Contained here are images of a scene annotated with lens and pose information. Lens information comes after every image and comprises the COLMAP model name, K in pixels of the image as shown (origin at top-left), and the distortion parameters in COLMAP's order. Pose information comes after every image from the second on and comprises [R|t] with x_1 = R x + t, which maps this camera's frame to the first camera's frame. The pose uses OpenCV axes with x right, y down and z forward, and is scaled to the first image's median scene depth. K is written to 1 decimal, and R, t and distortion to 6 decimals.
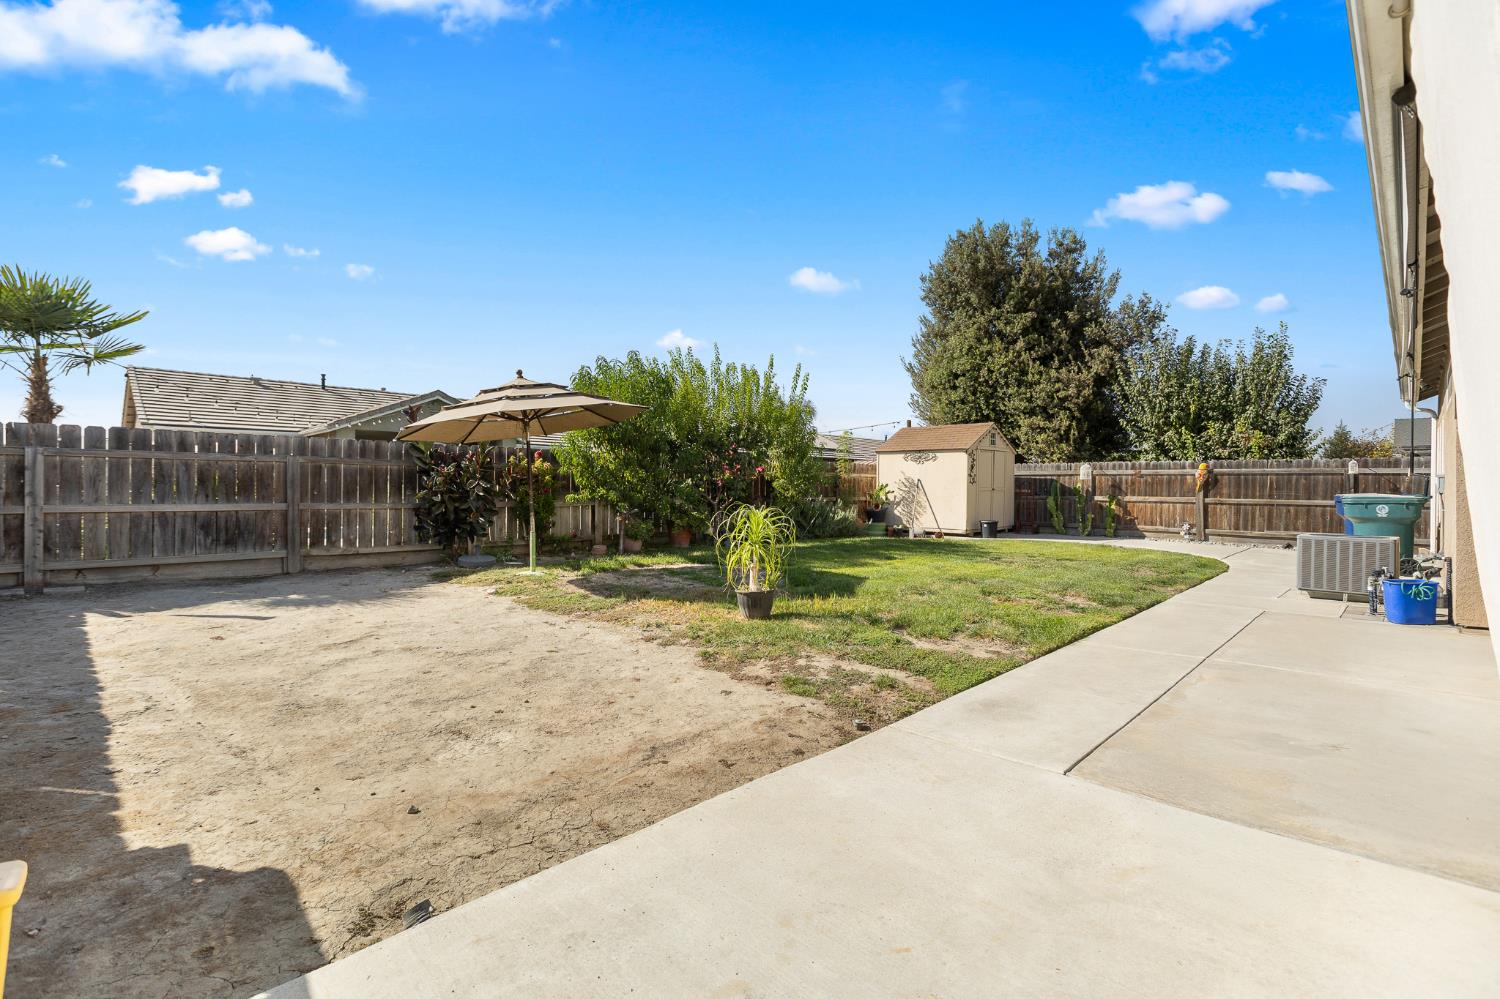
lens RADIAL K [[665.2, 0, 743.3], [0, 665.2, 494.5], [0, 0, 1]] dist [0.001068, -0.000314]
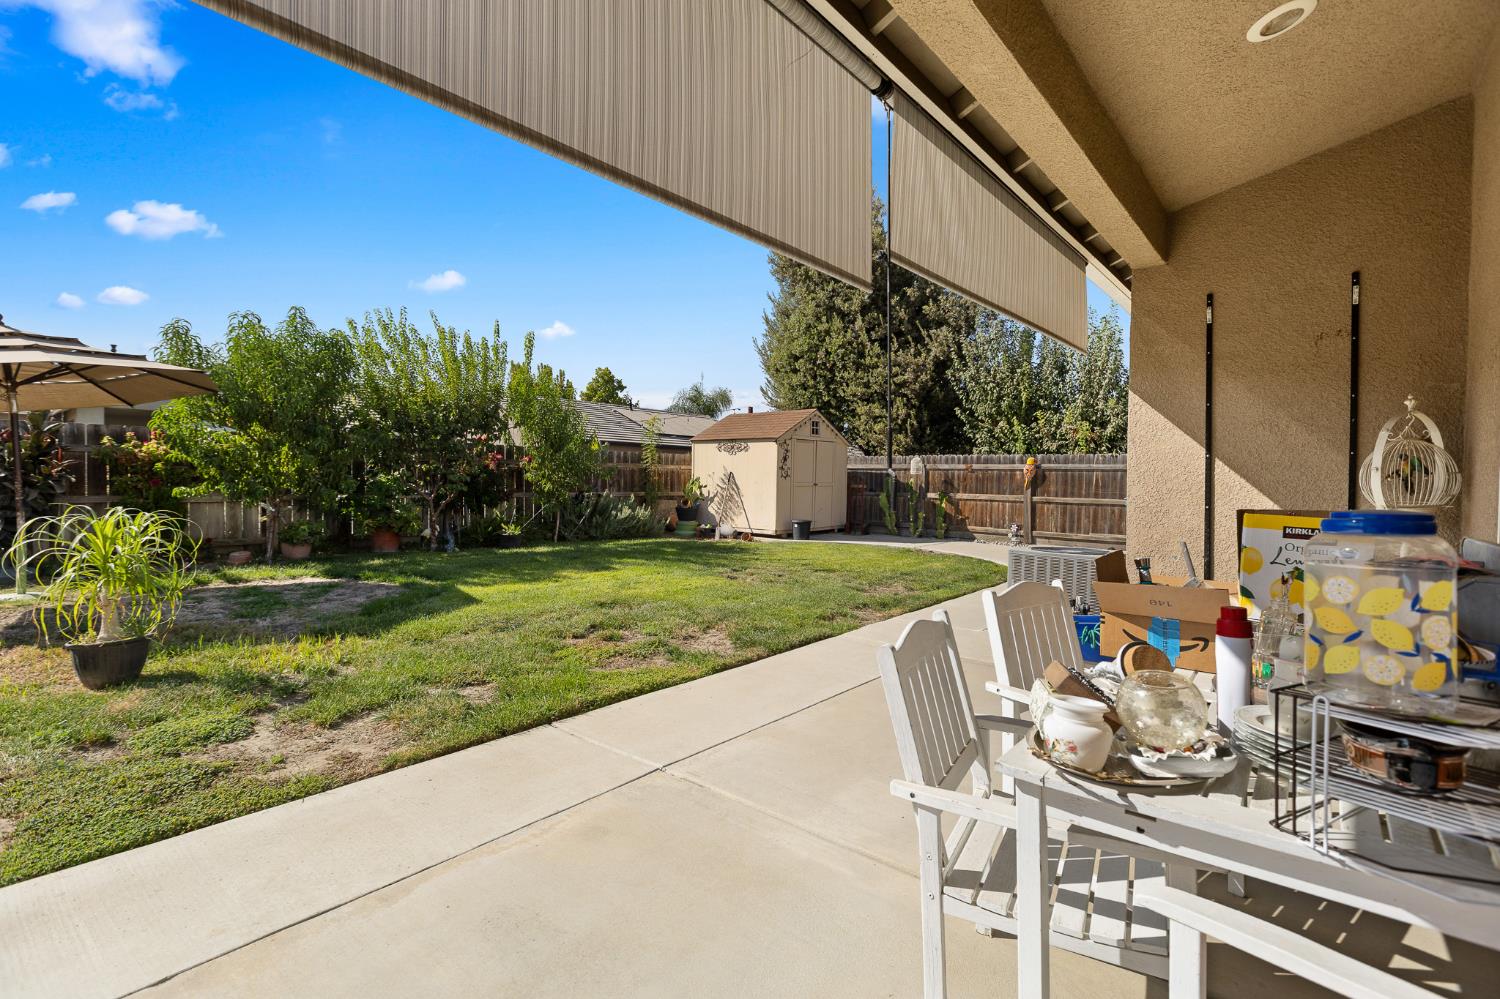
lens RADIAL K [[665.2, 0, 759.2], [0, 665.2, 489.9], [0, 0, 1]] dist [0.001068, -0.000314]
pose [[0.997086, 0.008250, 0.075834, 0.235976], [-0.008654, 0.999950, 0.004992, -0.004258], [-0.075789, -0.005633, 0.997108, 0.122104]]
